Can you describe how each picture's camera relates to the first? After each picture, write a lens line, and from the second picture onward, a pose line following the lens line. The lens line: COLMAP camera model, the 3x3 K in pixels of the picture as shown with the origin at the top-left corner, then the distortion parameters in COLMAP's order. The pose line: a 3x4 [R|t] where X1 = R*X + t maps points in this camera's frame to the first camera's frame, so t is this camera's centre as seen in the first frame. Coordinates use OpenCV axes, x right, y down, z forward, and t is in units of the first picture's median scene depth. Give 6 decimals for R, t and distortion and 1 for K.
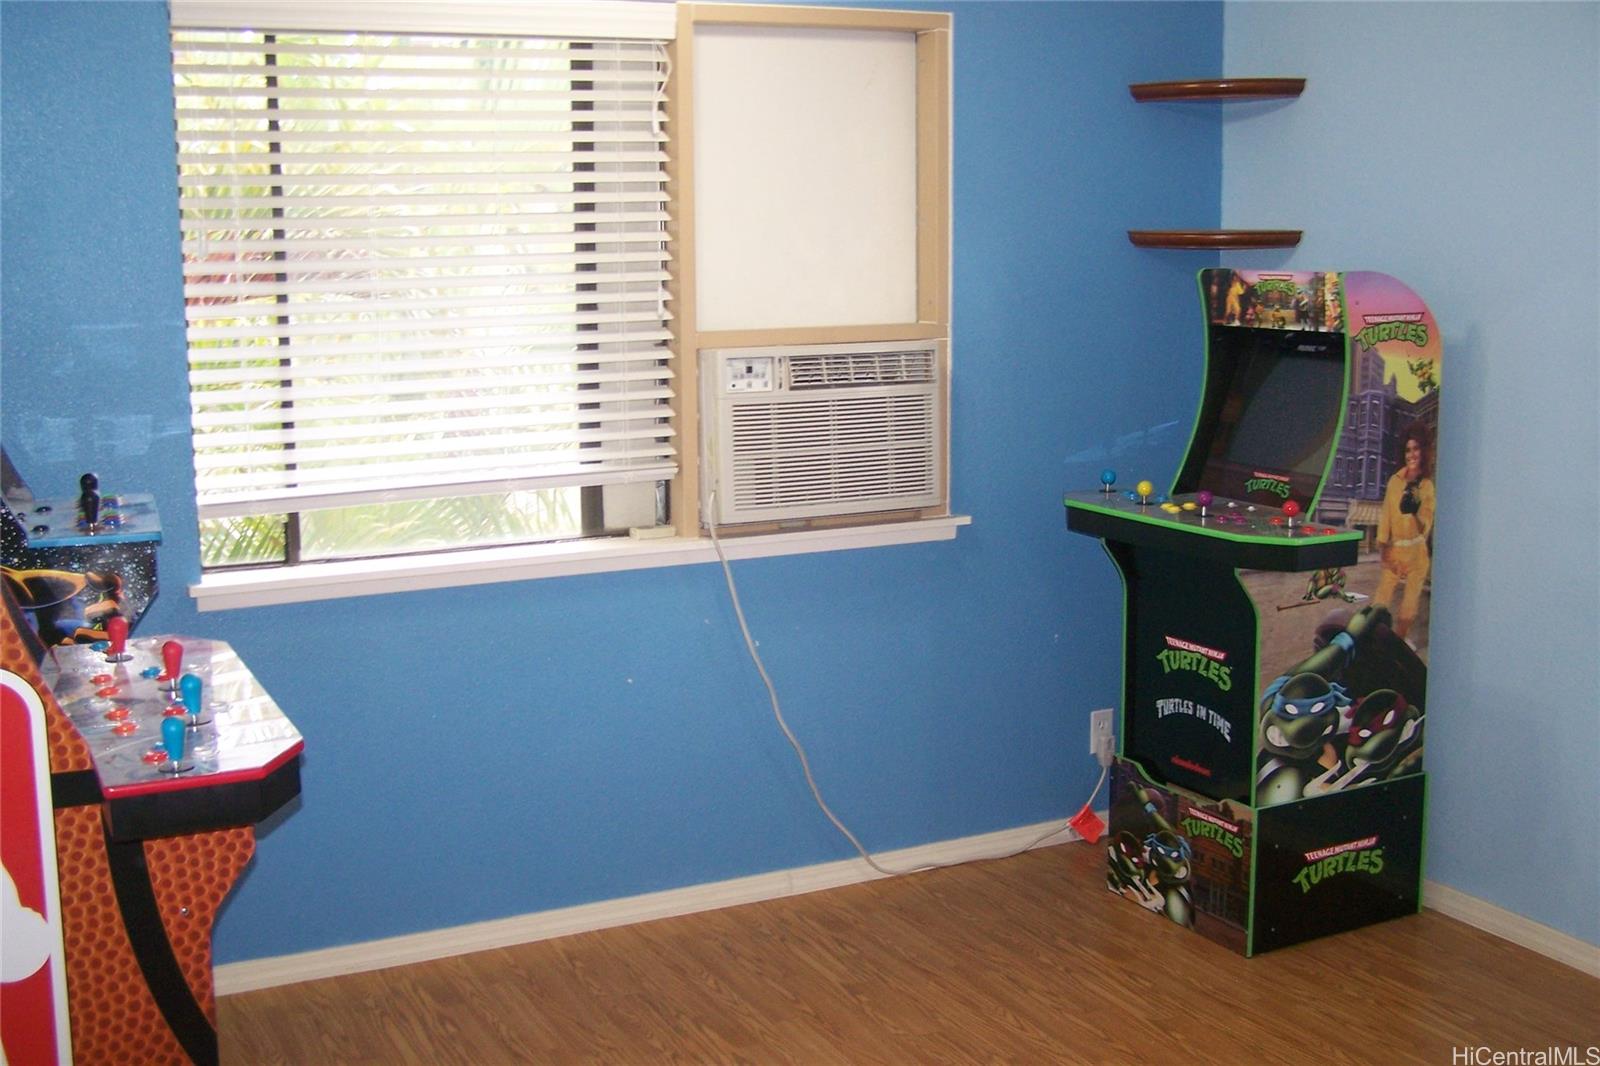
lens RADIAL K [[1855.9, 0, 762.1], [0, 1855.9, 535.0], [0, 0, 1]] dist [-0.190078, 0.377741]
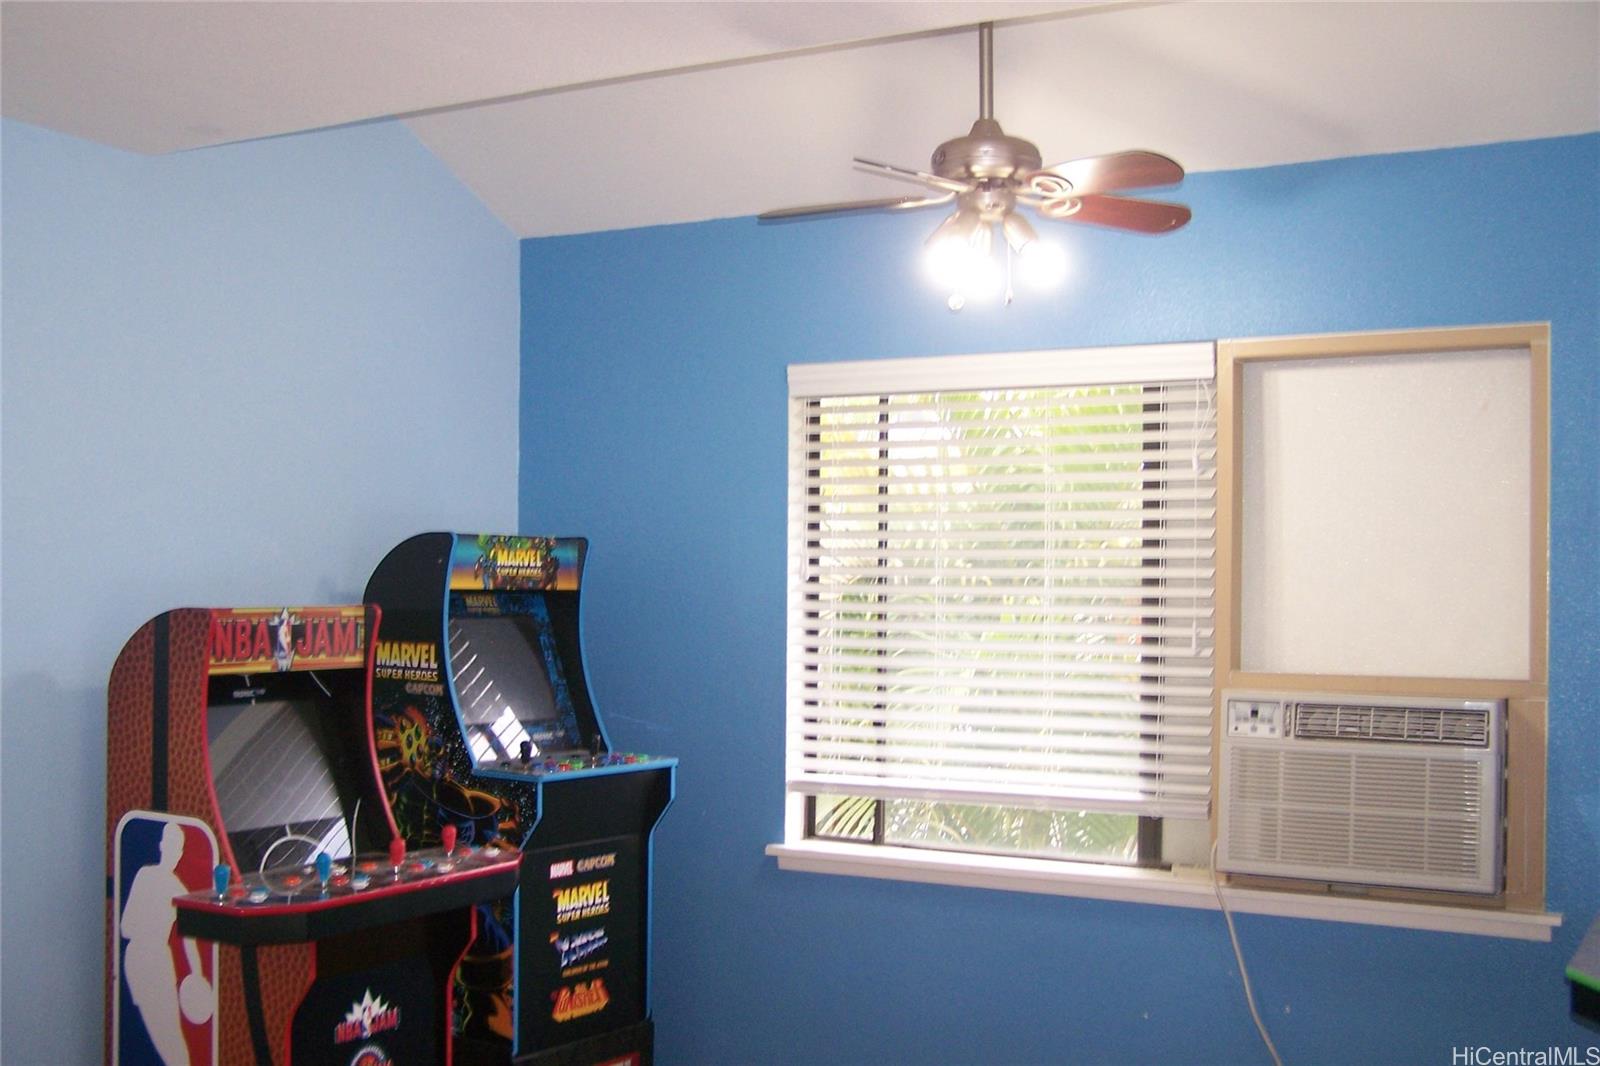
lens RADIAL K [[1855.9, 0, 762.1], [0, 1855.9, 535.0], [0, 0, 1]] dist [-0.190078, 0.377741]
pose [[0.550623, 0.000658, -0.834754, 0.643612], [-0.150501, 0.983691, -0.098499, -0.048295], [0.821074, 0.179867, 0.541742, 0.262306]]
